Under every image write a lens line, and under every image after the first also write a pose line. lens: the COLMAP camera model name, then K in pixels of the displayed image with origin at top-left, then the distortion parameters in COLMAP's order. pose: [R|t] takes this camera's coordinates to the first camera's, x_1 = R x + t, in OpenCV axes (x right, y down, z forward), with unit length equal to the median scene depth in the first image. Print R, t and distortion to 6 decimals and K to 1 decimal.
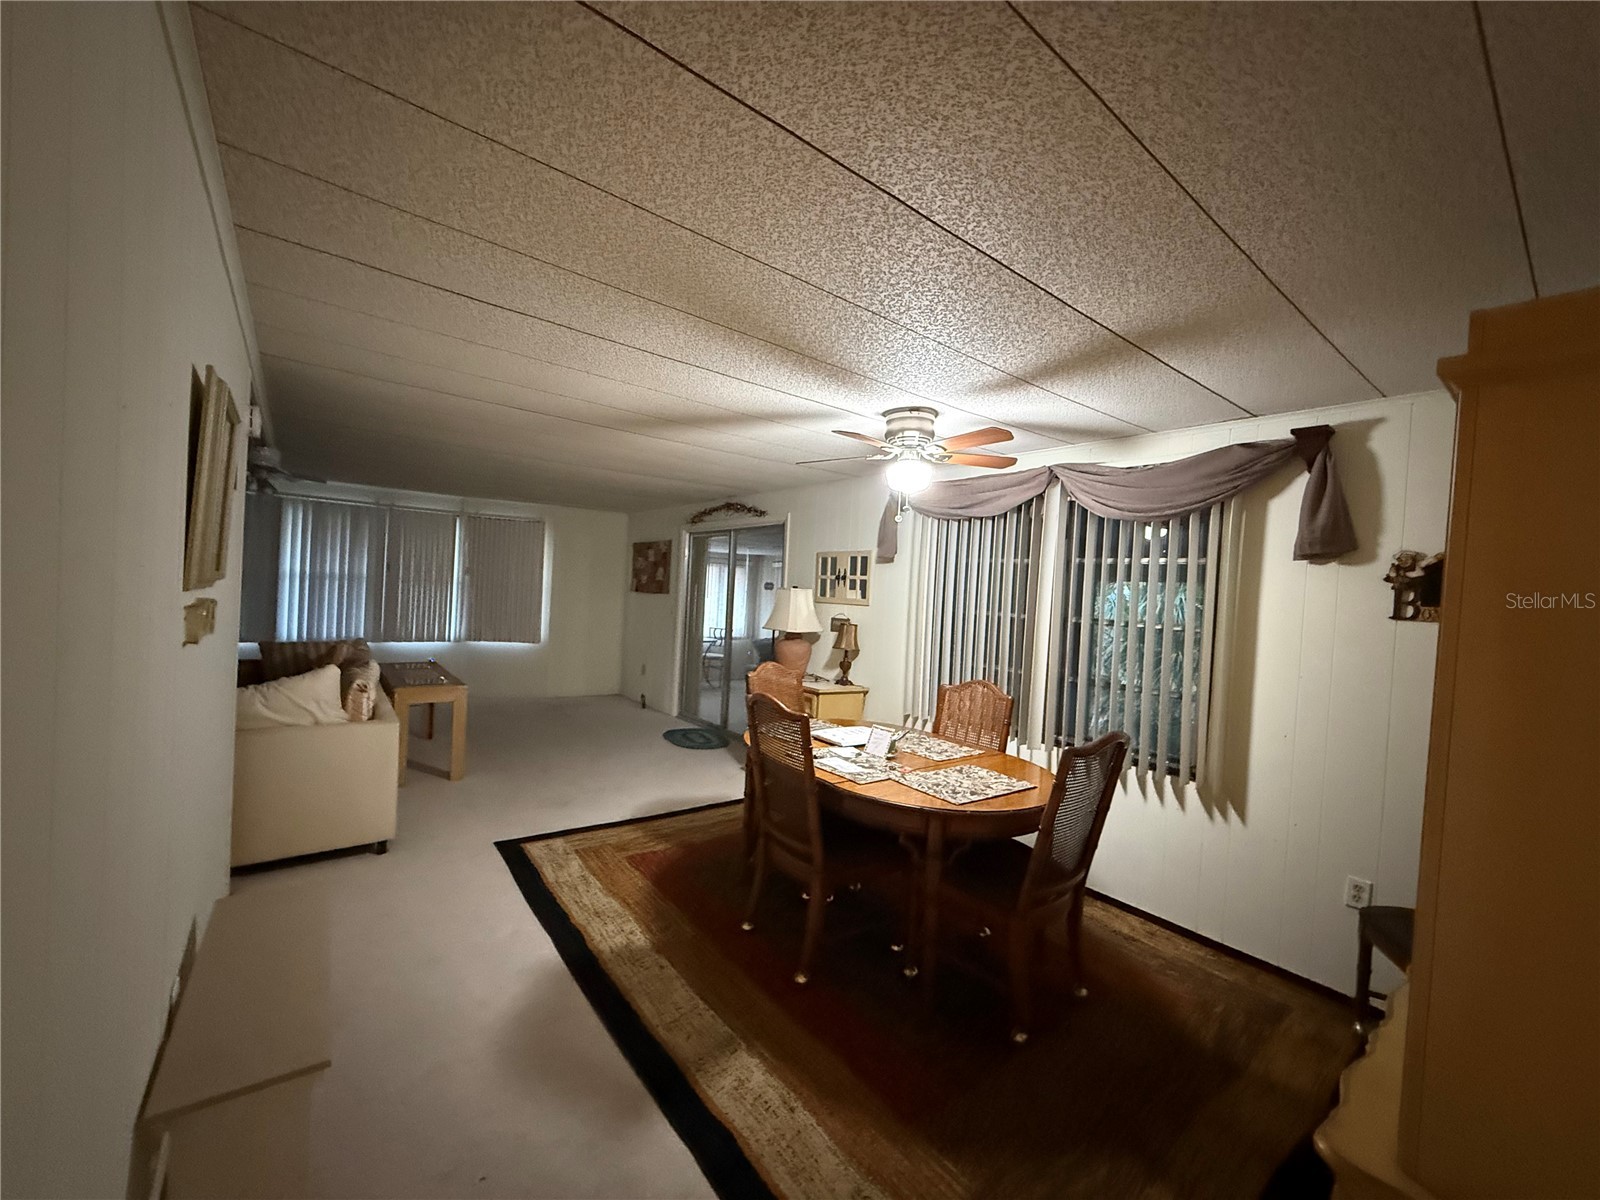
lens RADIAL K [[638.3, 0, 789.5], [0, 638.3, 609.5], [0, 0, 1]] dist [0.002392, -0.000548]
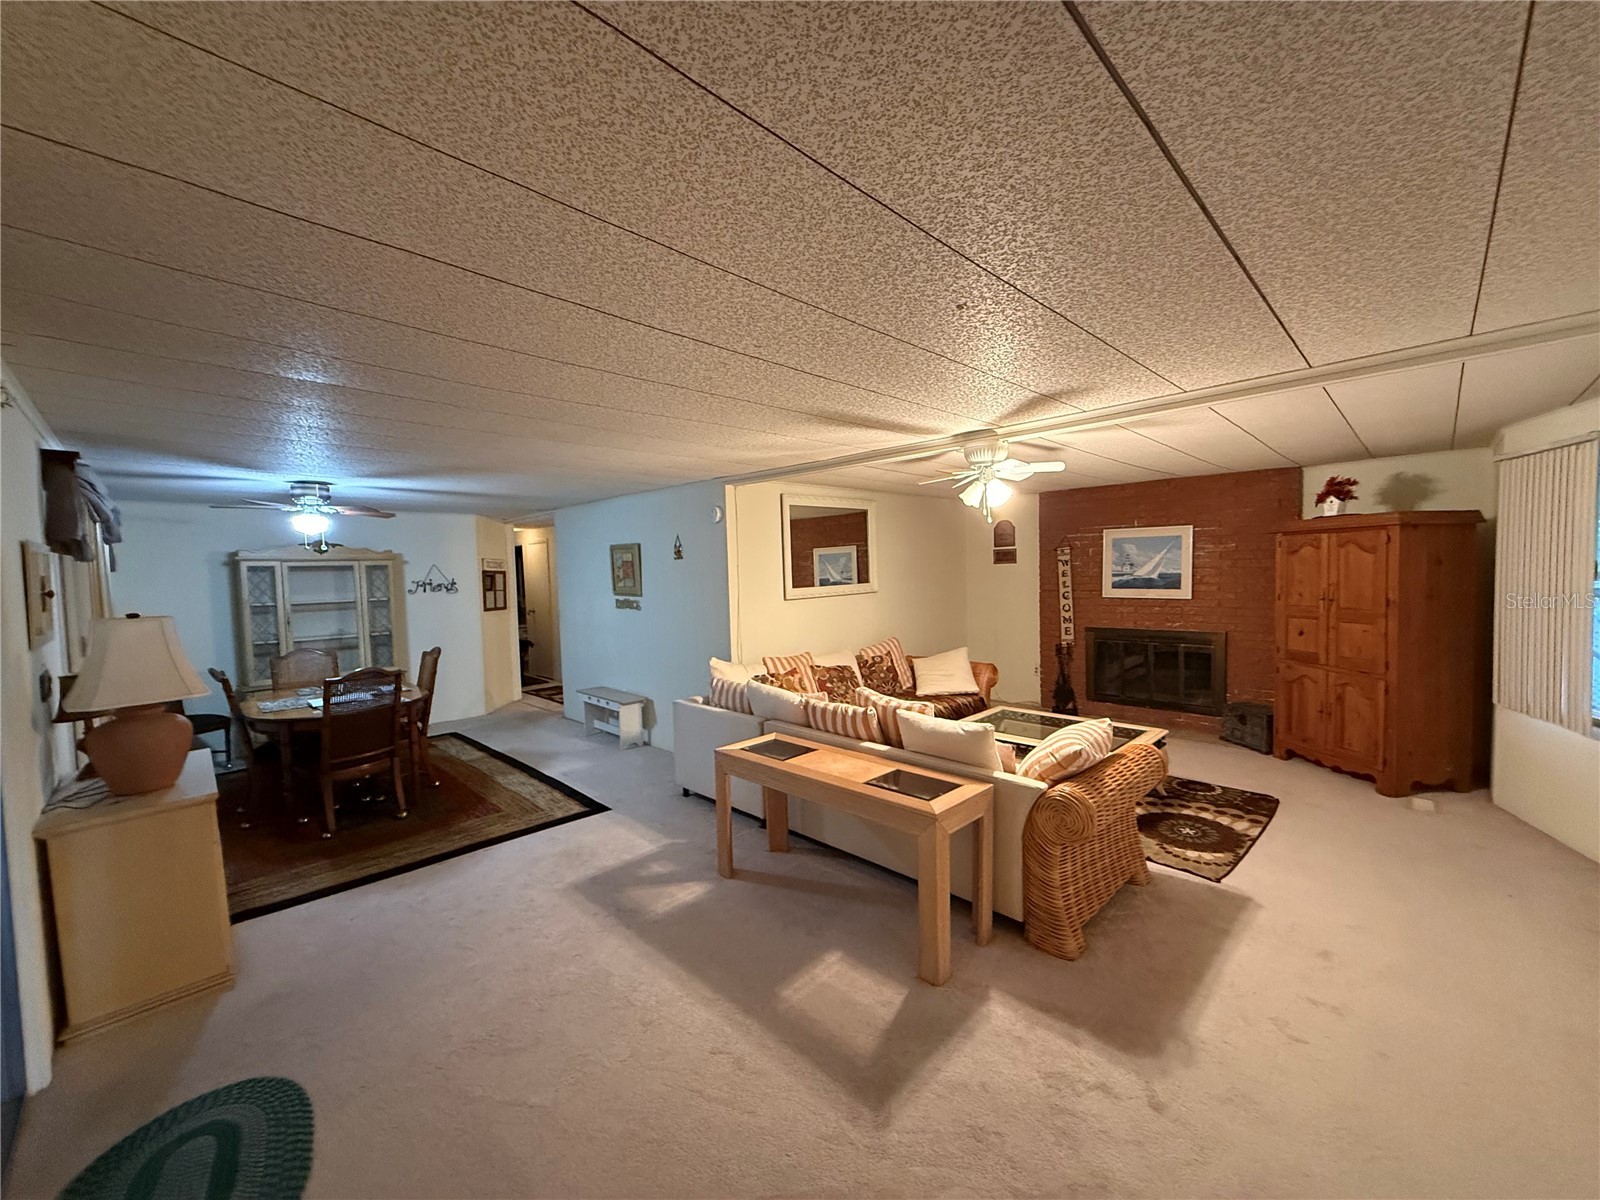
lens RADIAL K [[638.3, 0, 792.1], [0, 638.3, 601.6], [0, 0, 1]] dist [0.002392, -0.000548]
pose [[-0.991439, -0.031554, -0.126699, -0.690164], [-0.037167, 0.998418, 0.042186, -0.118332], [0.125167, 0.046534, -0.991044, 2.435368]]
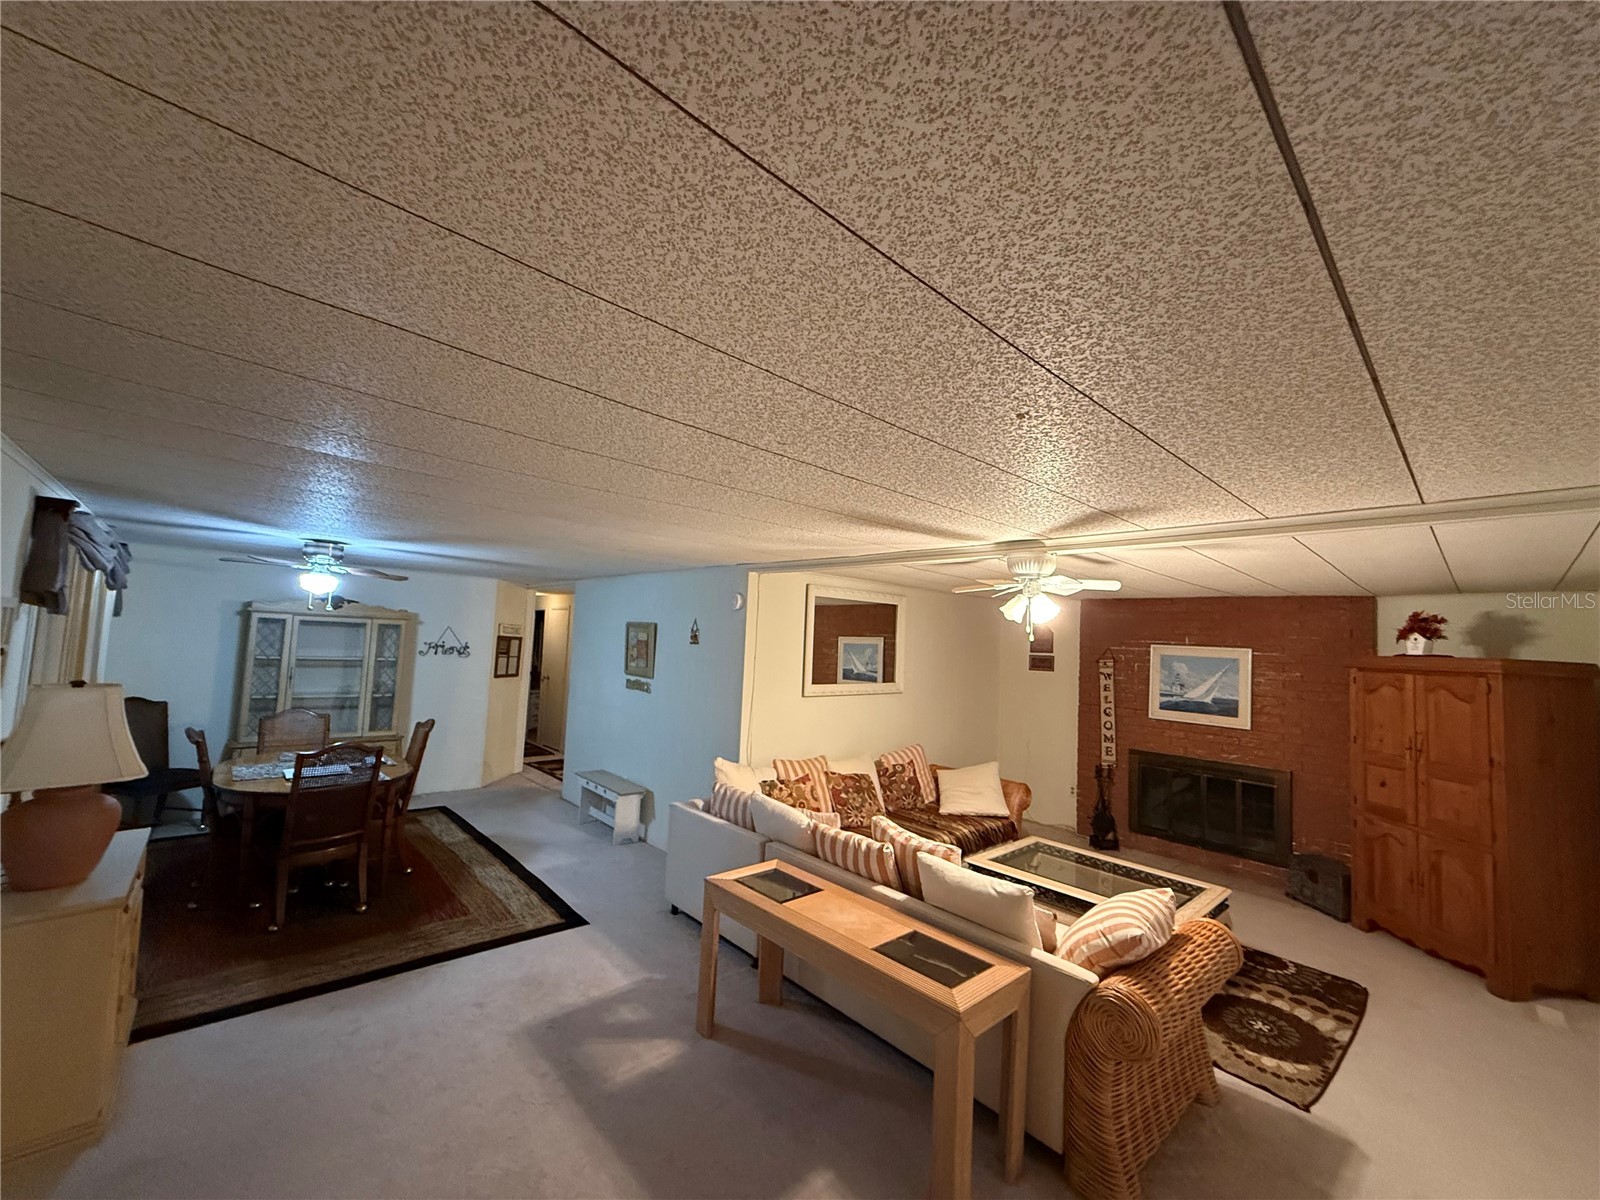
lens RADIAL K [[638.3, 0, 791.9], [0, 638.3, 601.7], [0, 0, 1]] dist [0.002392, -0.000548]
pose [[-0.990043, -0.118366, -0.076189, -0.711103], [-0.113000, 0.991036, -0.071270, -0.167517], [0.083941, -0.061951, -0.994543, 2.337206]]
